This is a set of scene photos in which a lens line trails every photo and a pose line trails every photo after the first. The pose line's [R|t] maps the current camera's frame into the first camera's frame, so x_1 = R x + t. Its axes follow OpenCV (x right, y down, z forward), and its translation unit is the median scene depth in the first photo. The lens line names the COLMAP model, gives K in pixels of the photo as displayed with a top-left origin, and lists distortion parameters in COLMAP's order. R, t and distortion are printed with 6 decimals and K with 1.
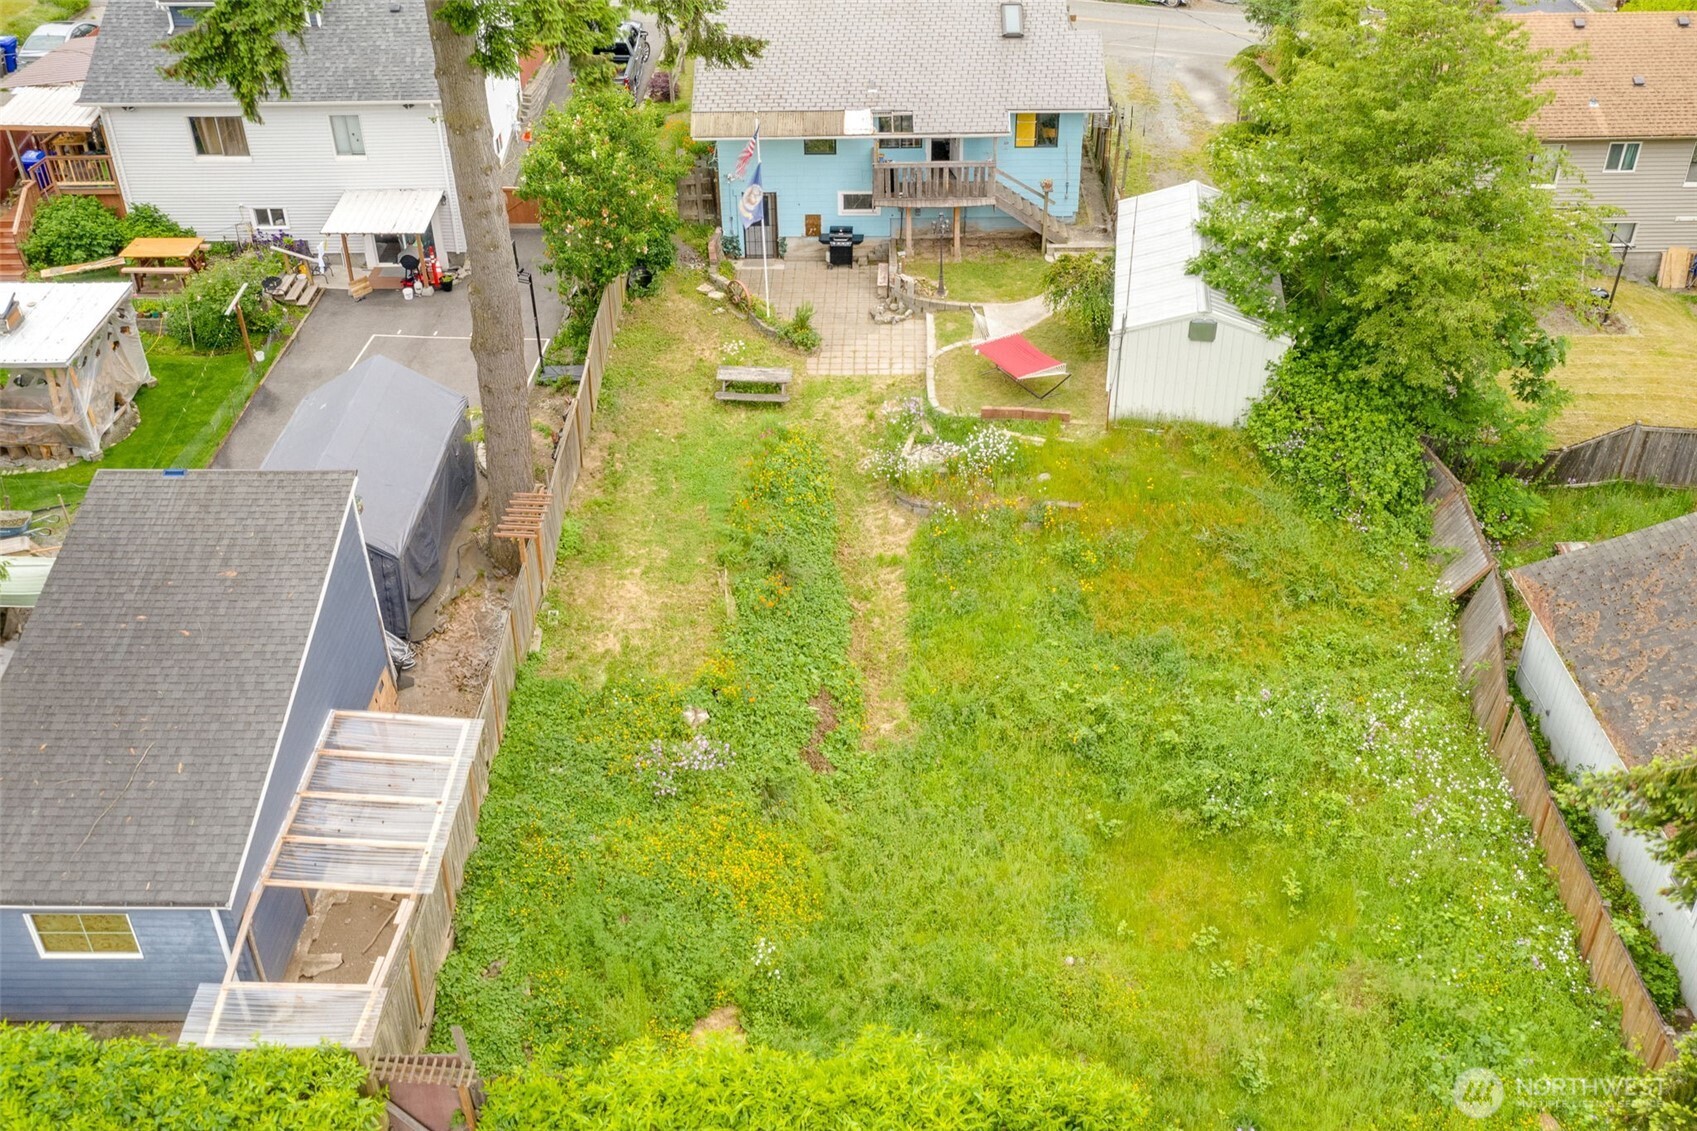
lens RADIAL K [[1395.5, 0, 846.2], [0, 1395.5, 564.2], [0, 0, 1]] dist [-0.016553, 0.018839]
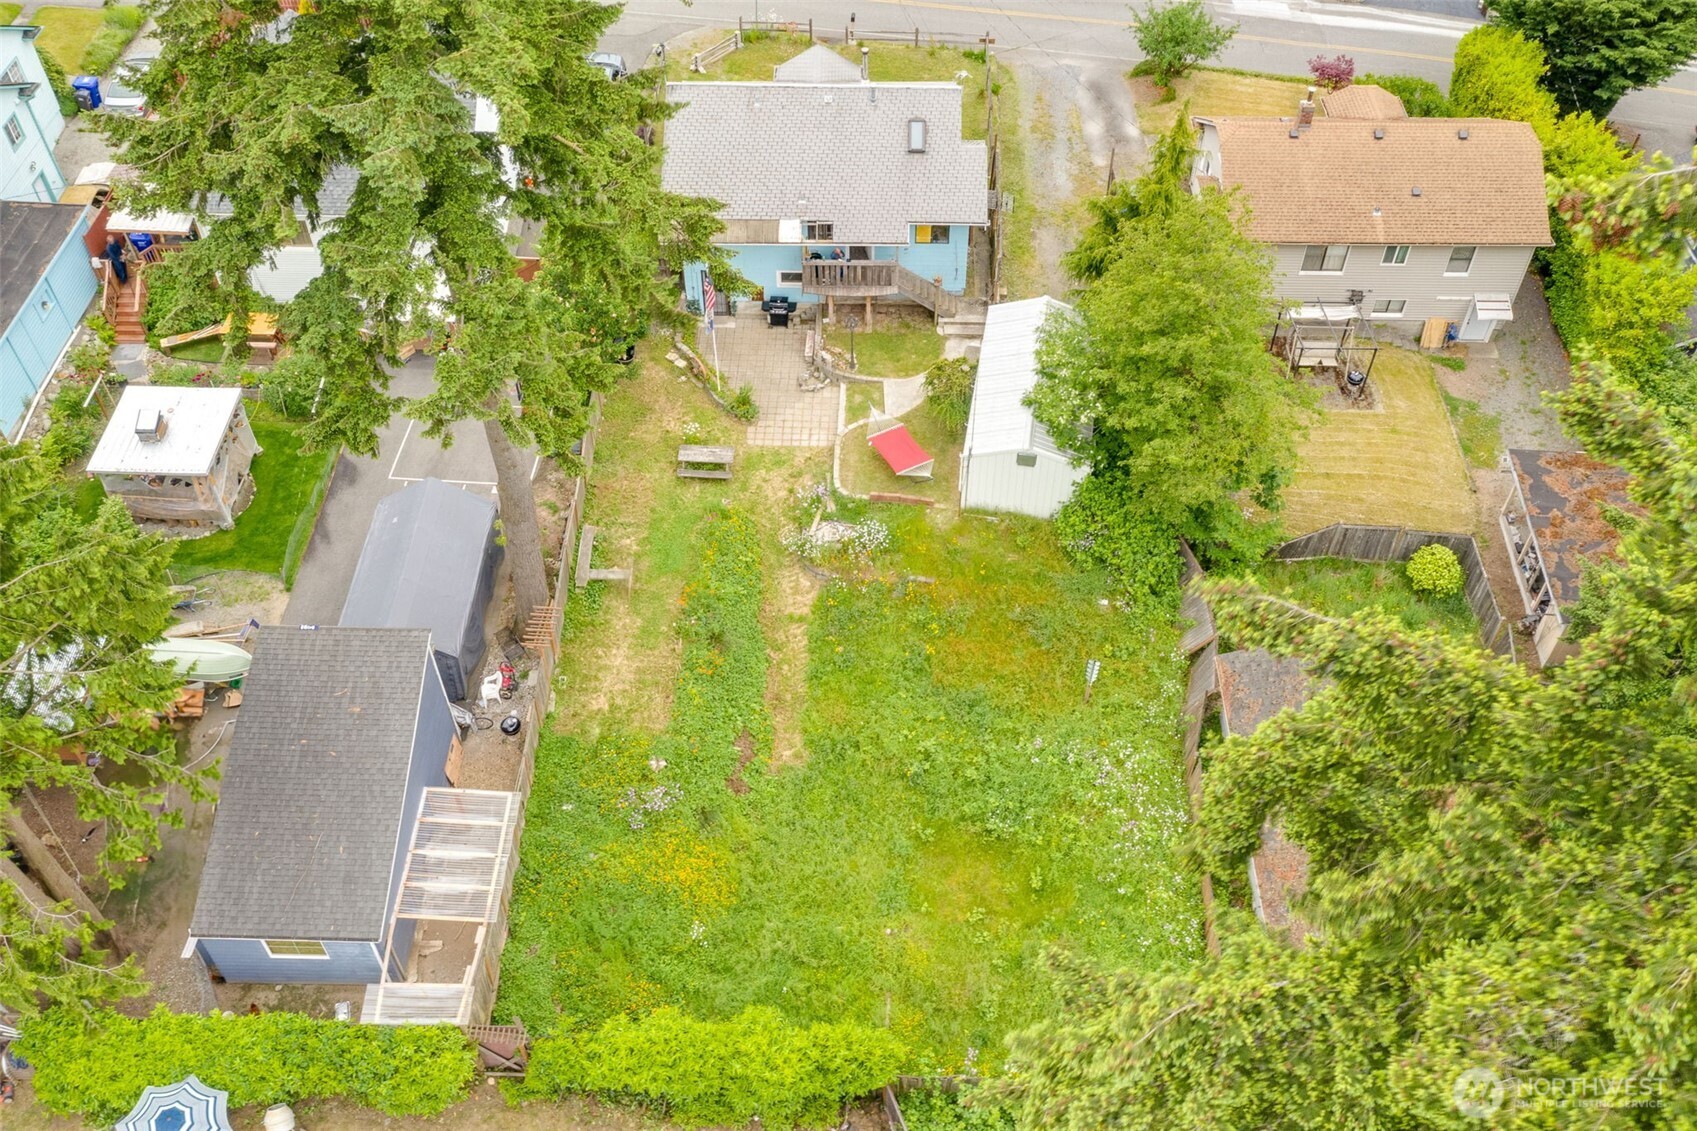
lens RADIAL K [[1318.8, 0, 849.4], [0, 1318.8, 566.9], [0, 0, 1]] dist [-0.020580, 0.026269]
pose [[0.999814, 0.018303, 0.006029, 0.084521], [-0.019205, 0.972170, 0.233489, -0.416260], [-0.001588, -0.233561, 0.972341, -0.335498]]
